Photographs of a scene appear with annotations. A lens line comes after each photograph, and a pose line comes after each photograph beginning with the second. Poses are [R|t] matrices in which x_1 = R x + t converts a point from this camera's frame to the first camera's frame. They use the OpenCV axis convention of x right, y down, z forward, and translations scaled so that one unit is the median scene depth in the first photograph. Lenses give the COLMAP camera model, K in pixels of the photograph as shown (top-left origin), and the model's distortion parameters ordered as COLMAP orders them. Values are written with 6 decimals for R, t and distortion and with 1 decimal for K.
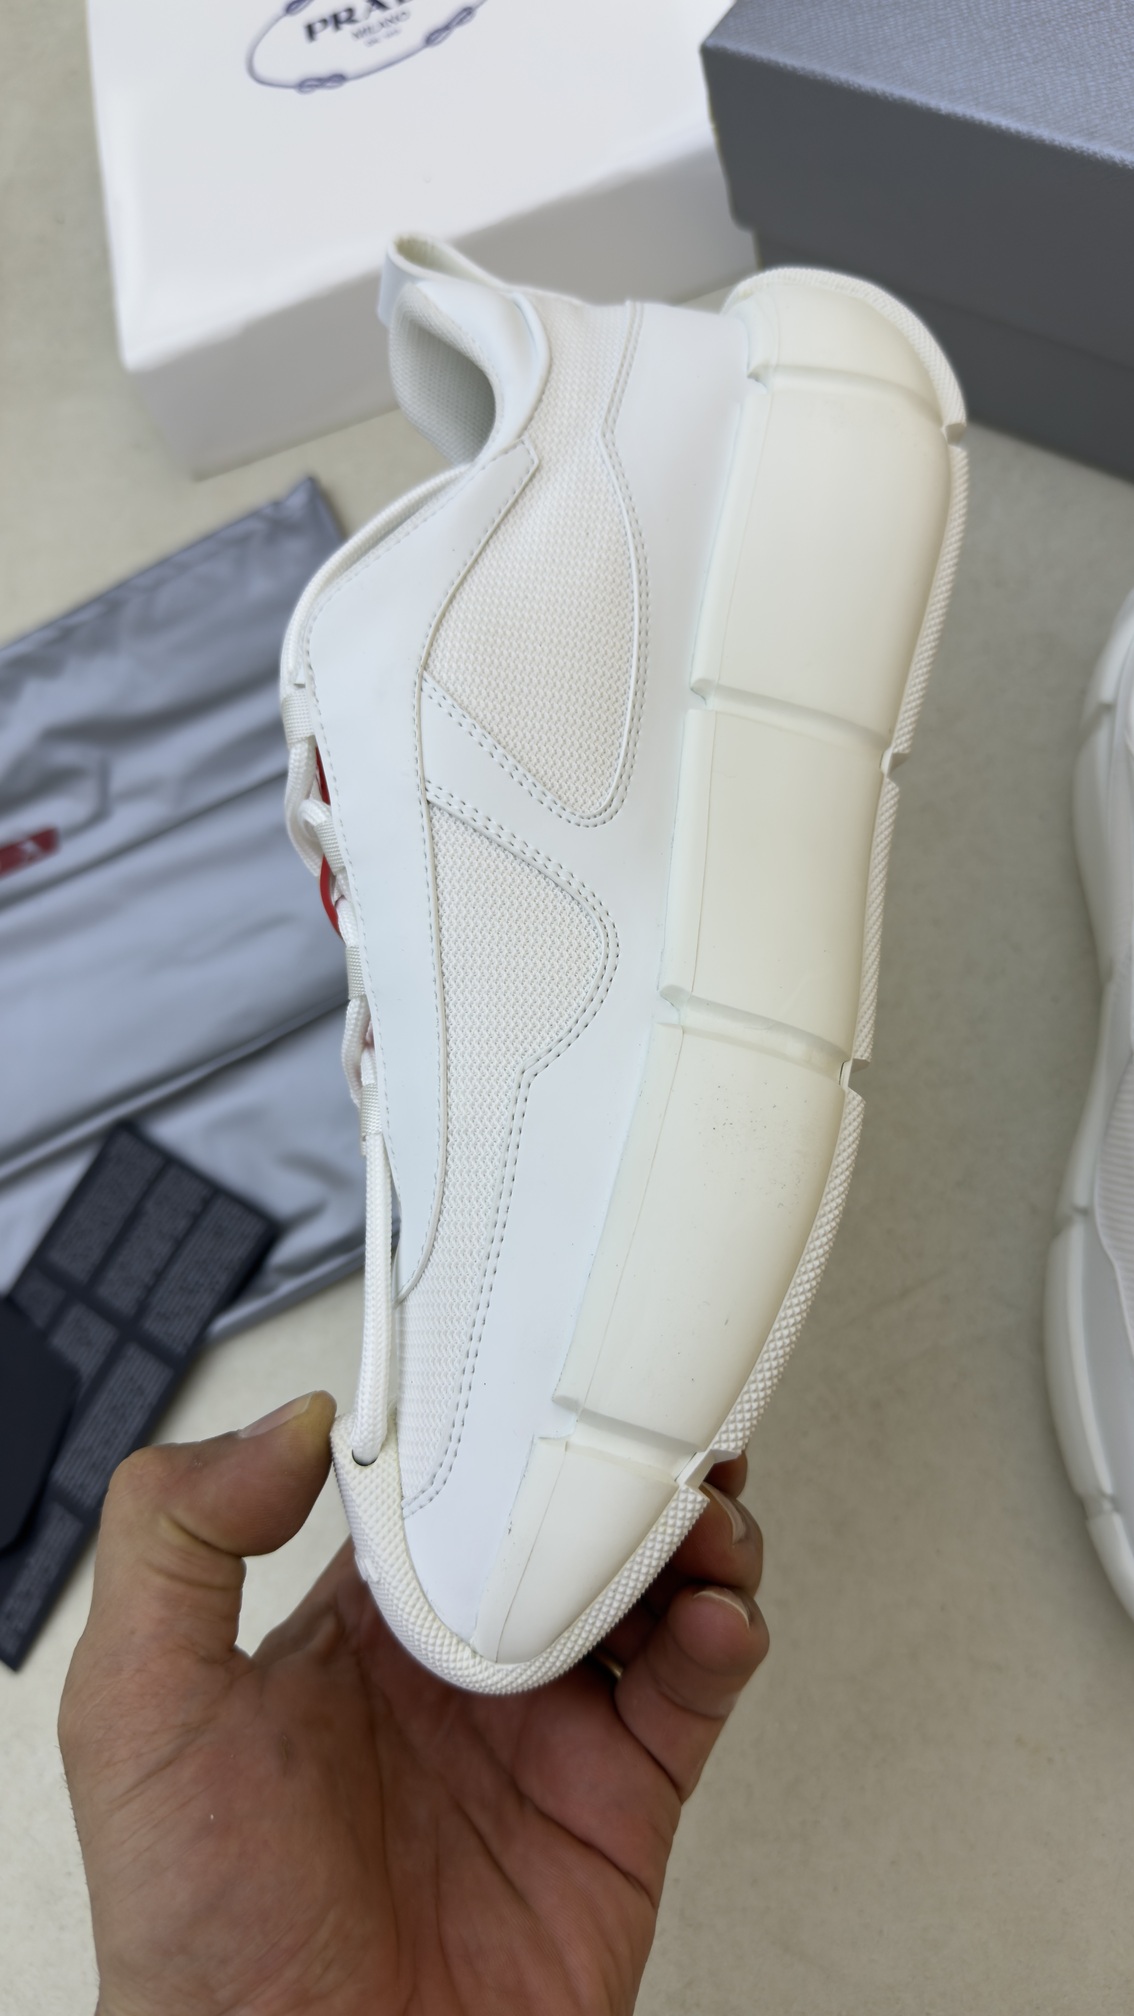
lens RADIAL K [[1493.7, 0, 561.8], [0, 1493.7, 1008.6], [0, 0, 1]] dist [-0.016378, -0.034746]
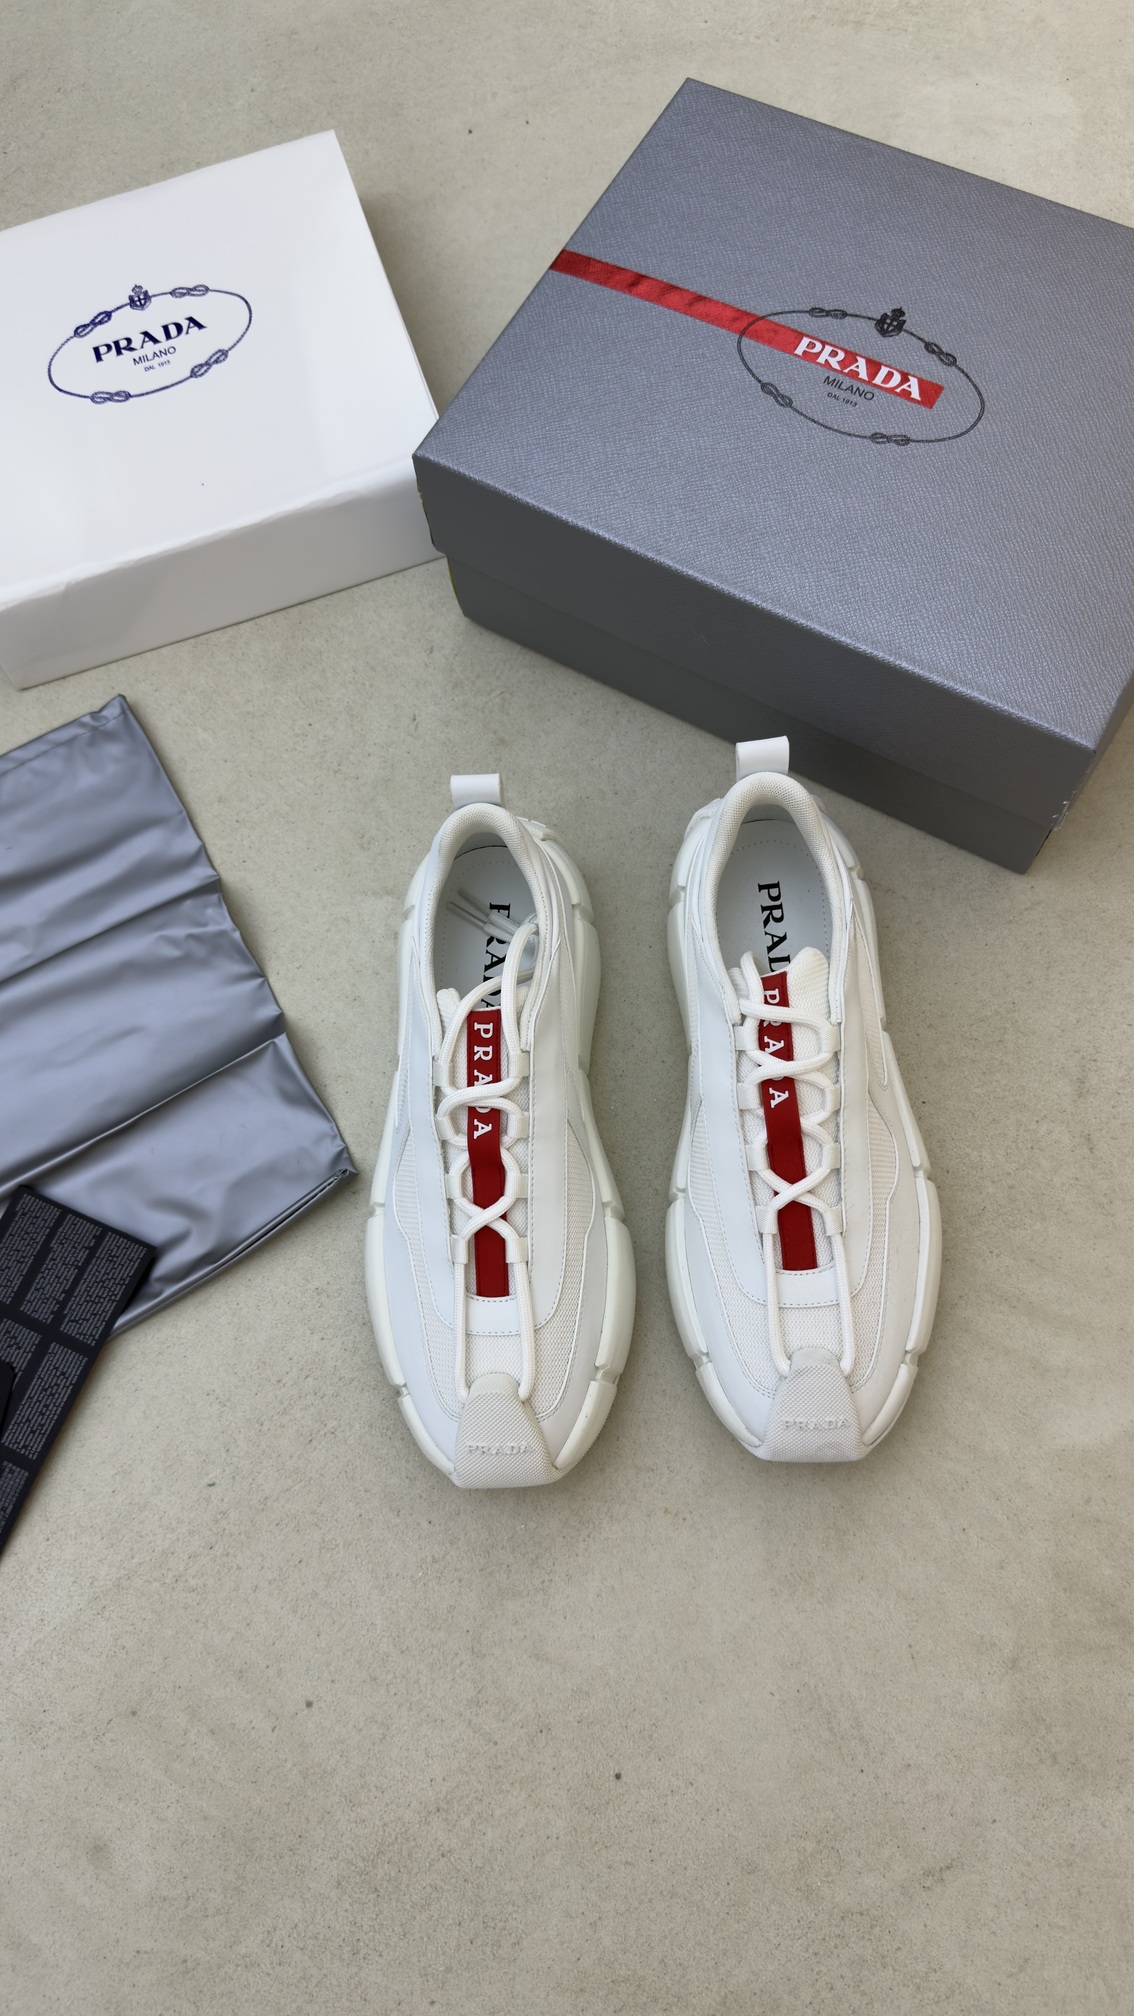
lens RADIAL K [[1493.7, 0, 599.6], [0, 1493.7, 1030.4], [0, 0, 1]] dist [-0.016378, -0.034746]
pose [[0.967837, -0.058187, 0.244756, -0.110773], [0.056070, 0.998305, 0.015613, -0.060454], [-0.245250, -0.001387, 0.969459, -0.470253]]
